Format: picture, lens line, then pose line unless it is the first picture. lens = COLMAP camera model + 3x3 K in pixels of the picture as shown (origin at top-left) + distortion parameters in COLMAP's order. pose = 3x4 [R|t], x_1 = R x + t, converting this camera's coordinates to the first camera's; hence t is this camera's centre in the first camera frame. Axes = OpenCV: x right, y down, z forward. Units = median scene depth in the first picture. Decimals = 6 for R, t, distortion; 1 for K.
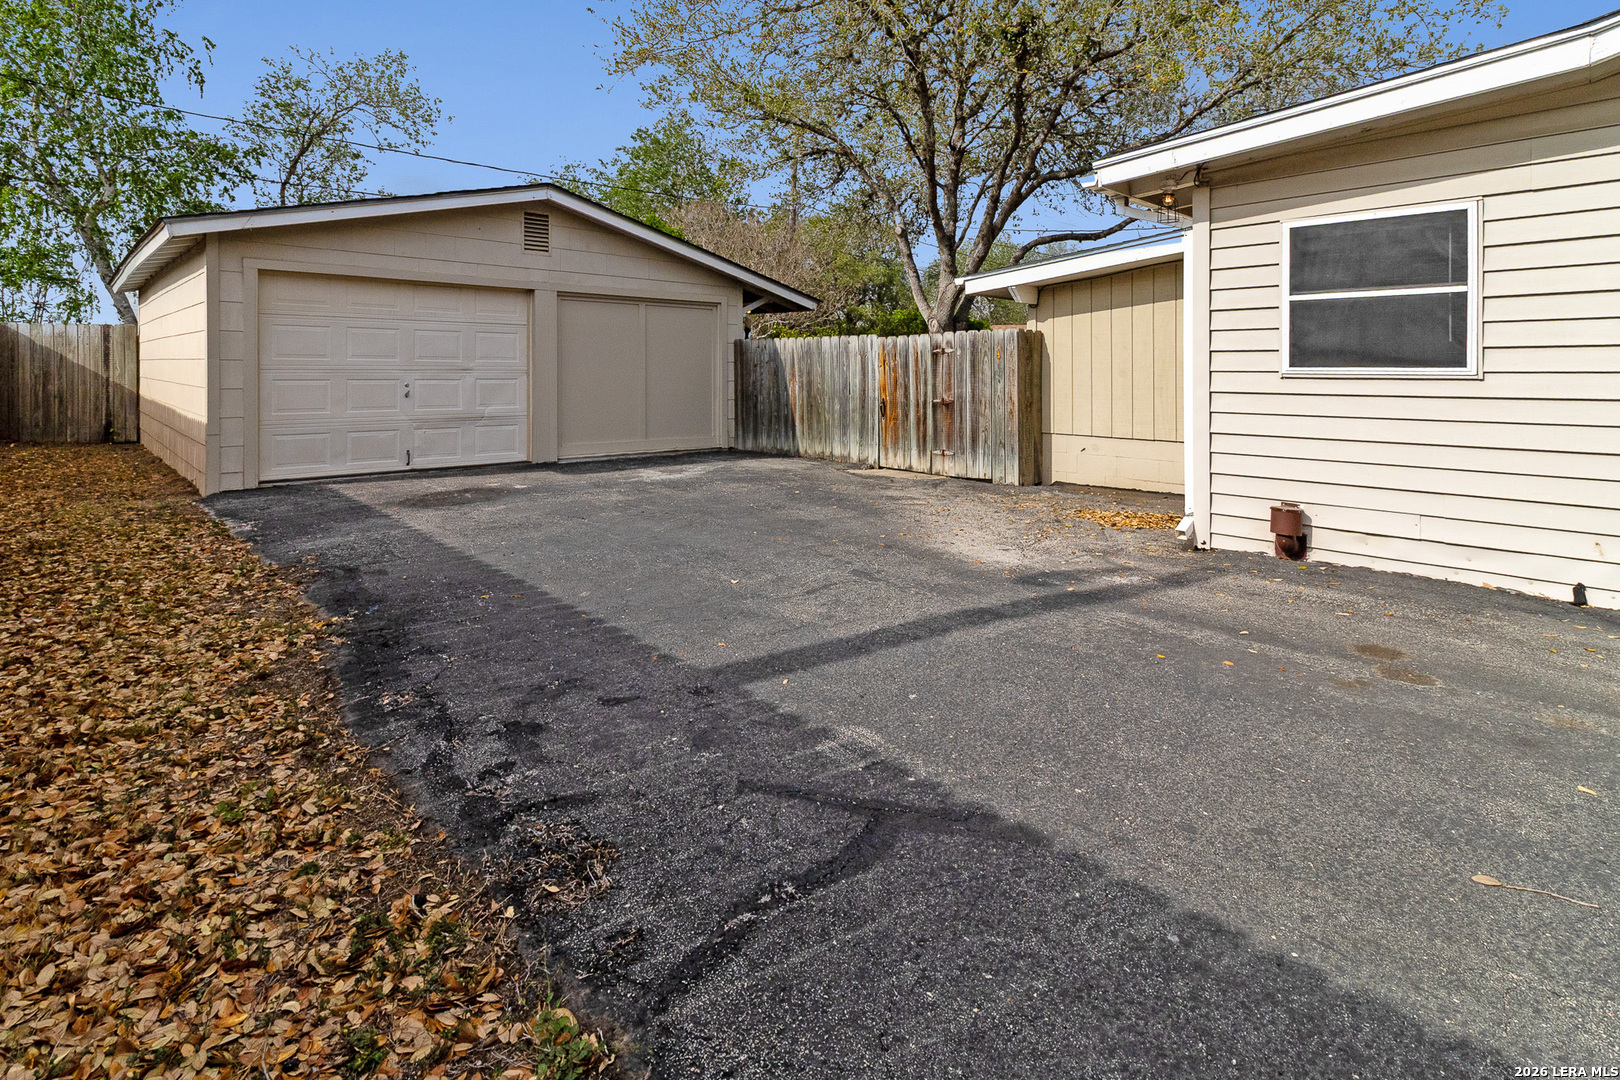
lens RADIAL K [[821.3, 0, 760.8], [0, 821.3, 359.3], [0, 0, 1]] dist [0.001673, 0.000464]
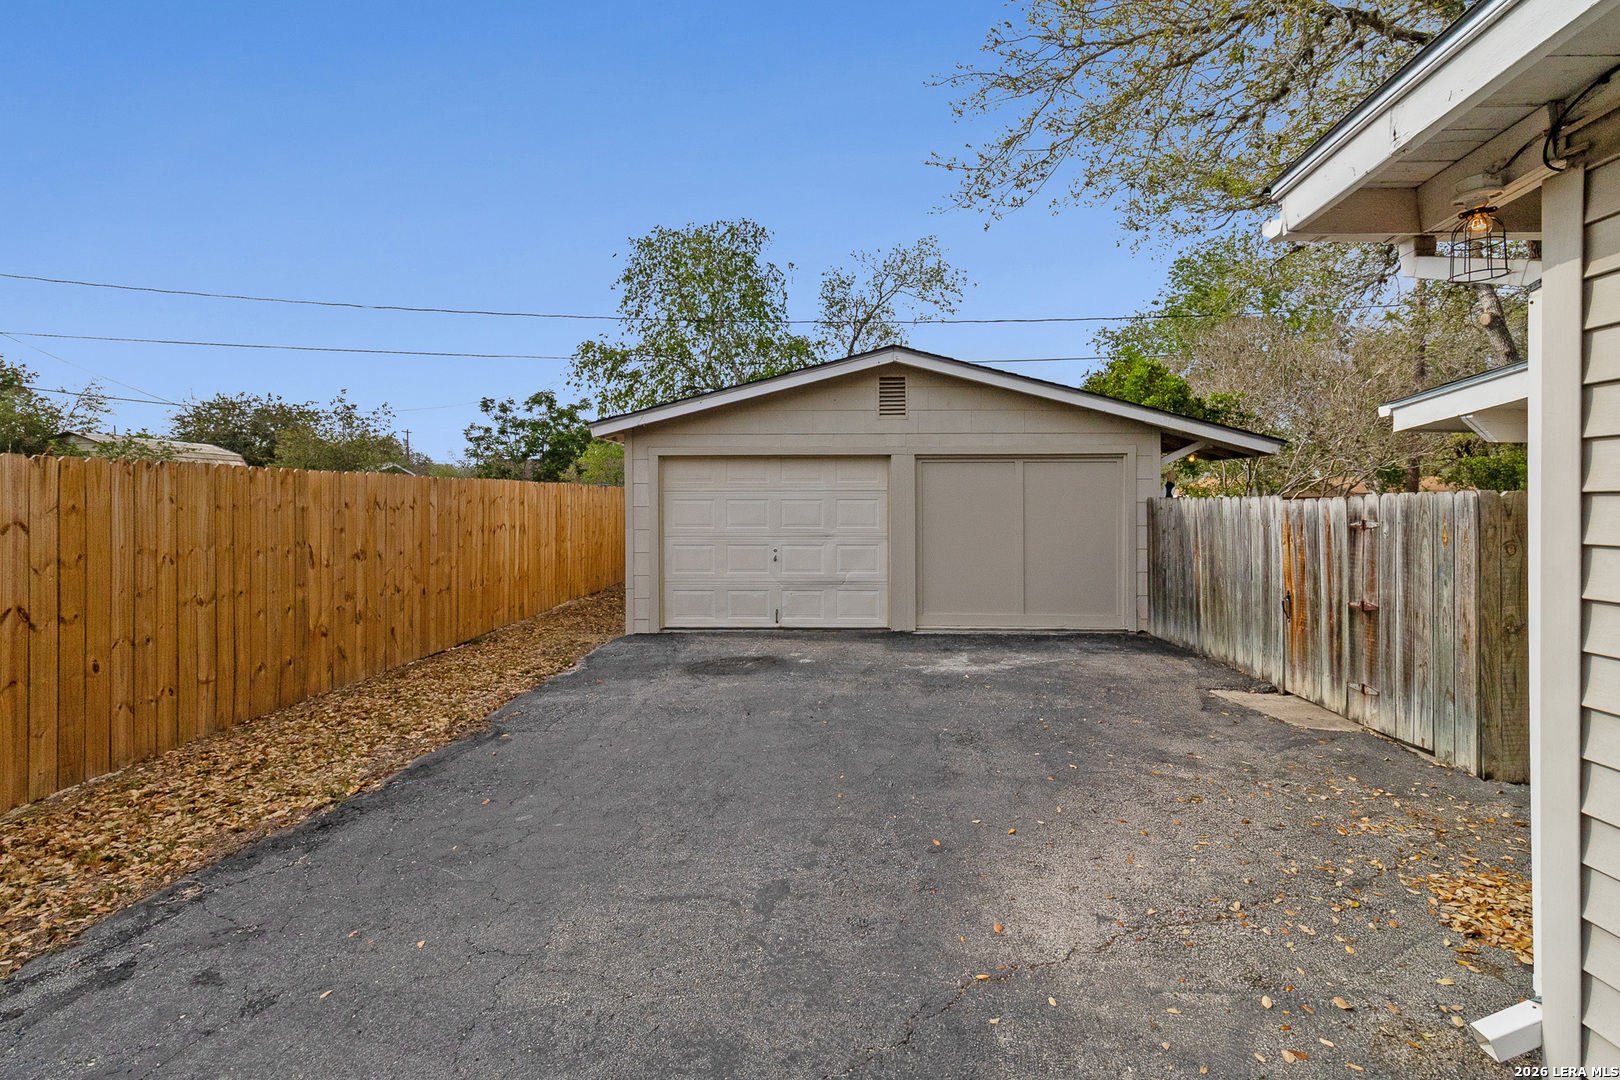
lens RADIAL K [[765.0, 0, 812.8], [0, 765.0, 508.9], [0, 0, 1]] dist [0.001620, 0.000381]
pose [[0.728773, -0.004410, -0.684741, 0.294334], [0.018390, 0.999745, 0.013133, -0.035029], [0.684508, -0.022164, 0.728668, 0.276811]]
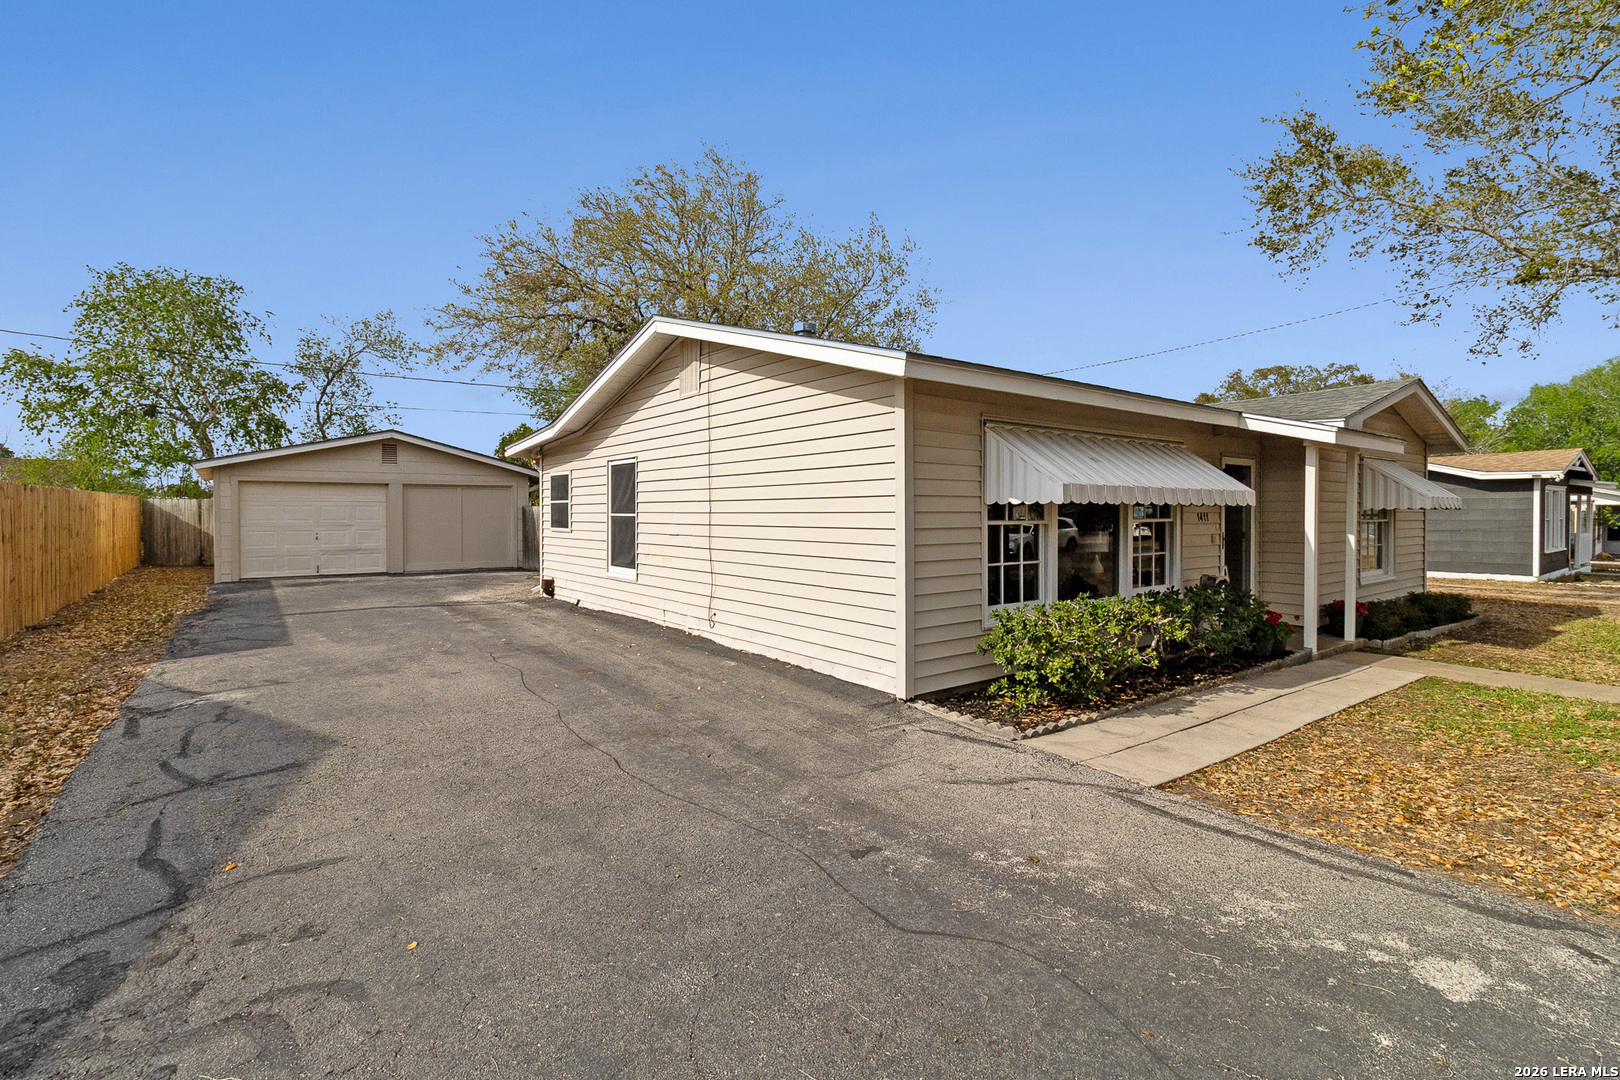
lens RADIAL K [[765.0, 0, 812.8], [0, 765.0, 508.9], [0, 0, 1]] dist [0.001620, 0.000381]
pose [[0.997550, -0.007432, -0.069556, 0.885843], [0.008089, 0.999925, 0.009174, -0.035415], [0.069483, -0.009714, 0.997536, -0.769301]]
